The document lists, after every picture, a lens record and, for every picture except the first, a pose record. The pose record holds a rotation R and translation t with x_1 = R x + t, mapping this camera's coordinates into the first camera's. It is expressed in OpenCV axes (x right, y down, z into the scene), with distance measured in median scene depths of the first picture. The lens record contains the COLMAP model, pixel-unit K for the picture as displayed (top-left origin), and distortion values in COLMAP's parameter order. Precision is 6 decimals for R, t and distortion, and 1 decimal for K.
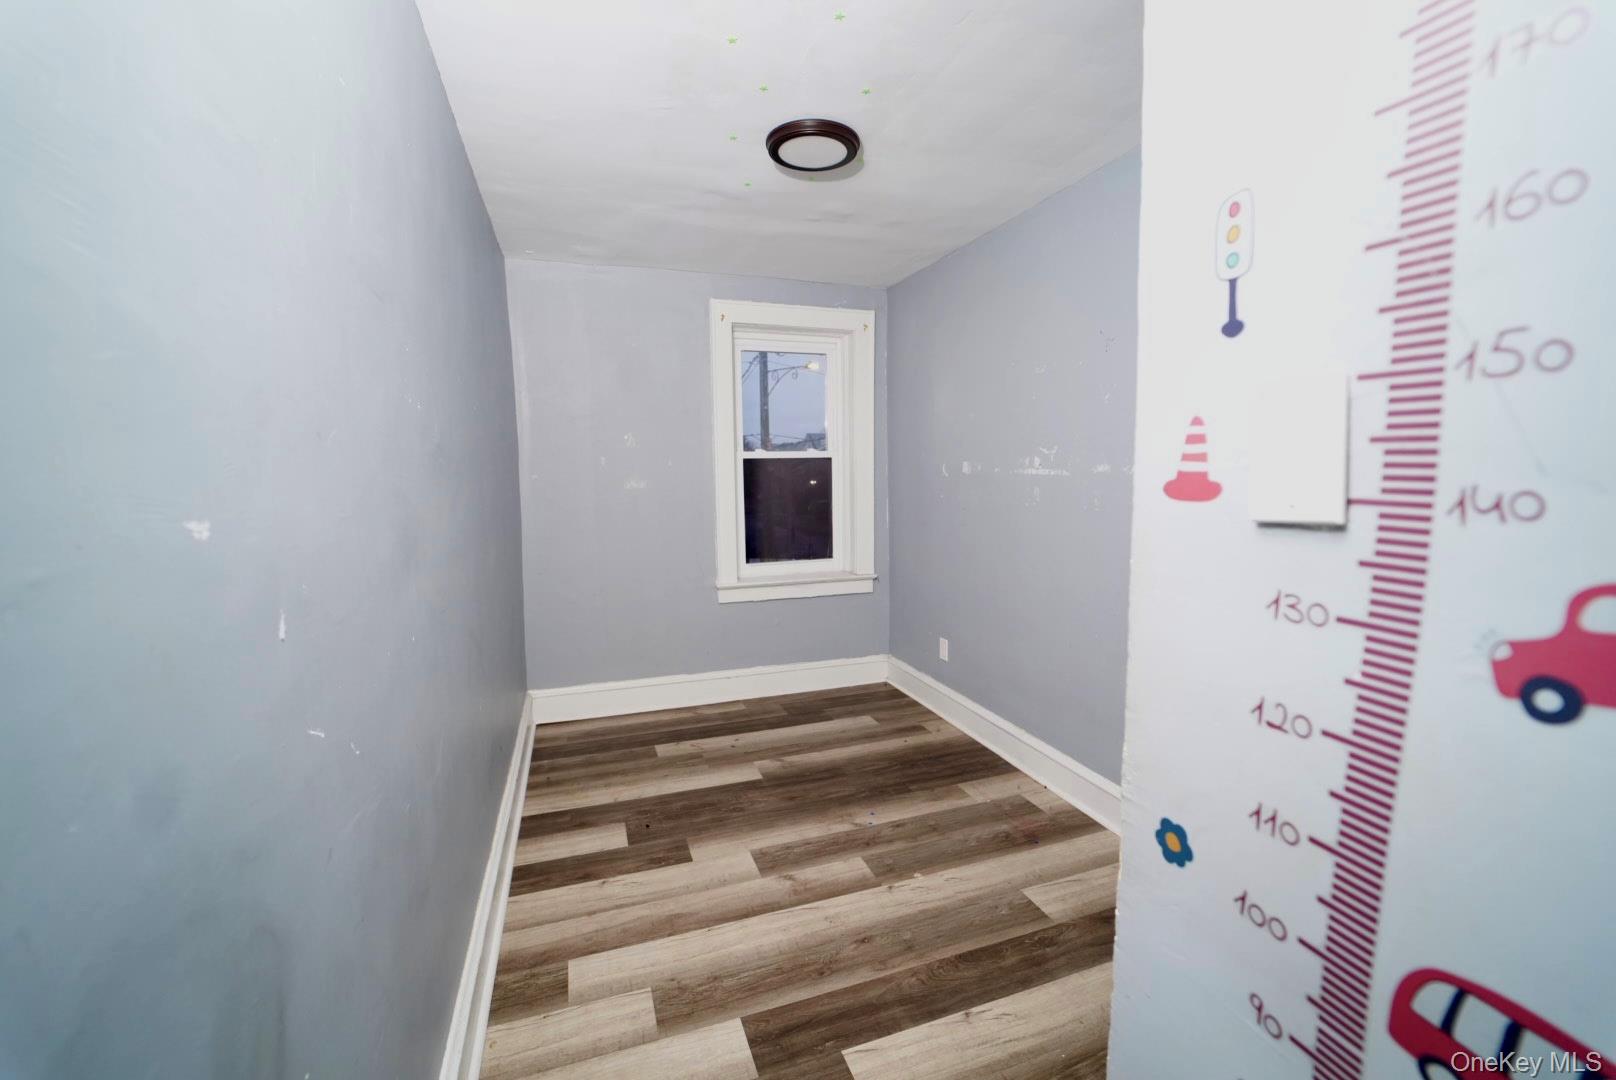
lens RADIAL K [[650.8, 0, 803.4], [0, 650.8, 533.6], [0, 0, 1]] dist [-0.001787, -0.000129]
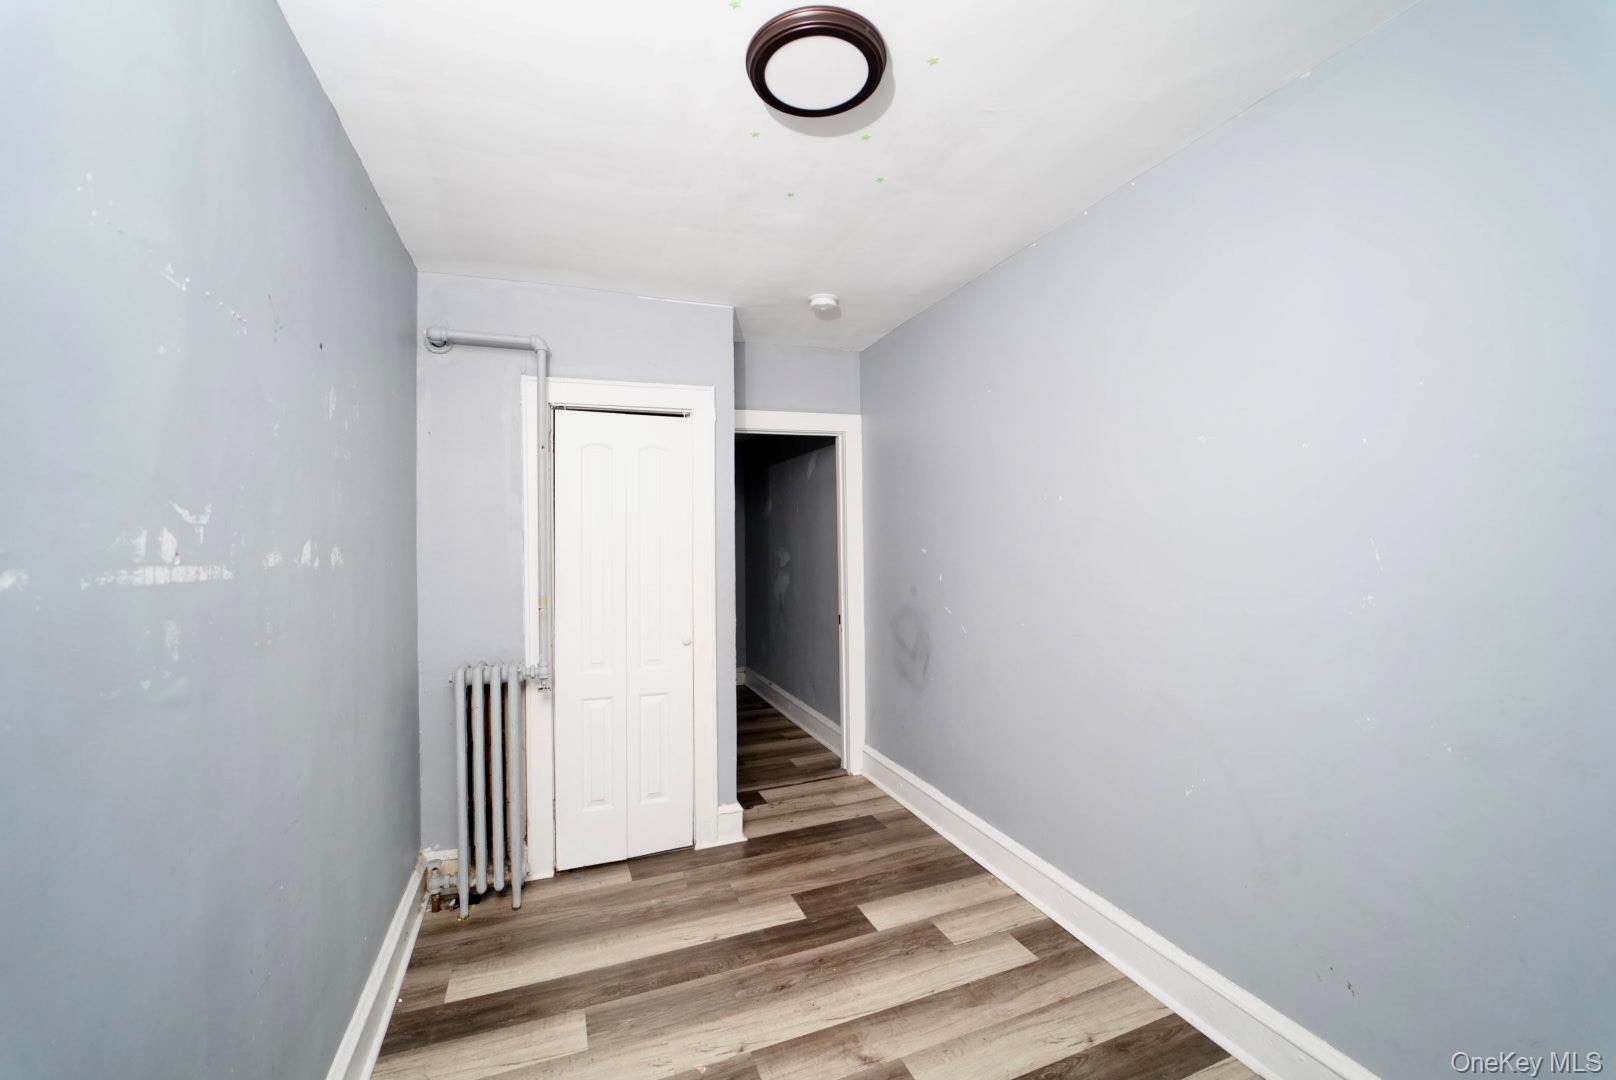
lens RADIAL K [[650.8, 0, 809.2], [0, 650.8, 539.3], [0, 0, 1]] dist [-0.001787, -0.000129]
pose [[-0.999044, 0.026488, -0.034779, 0.064435], [0.022869, 0.994663, 0.100612, -0.199206], [0.037258, 0.099721, -0.994318, 1.915676]]
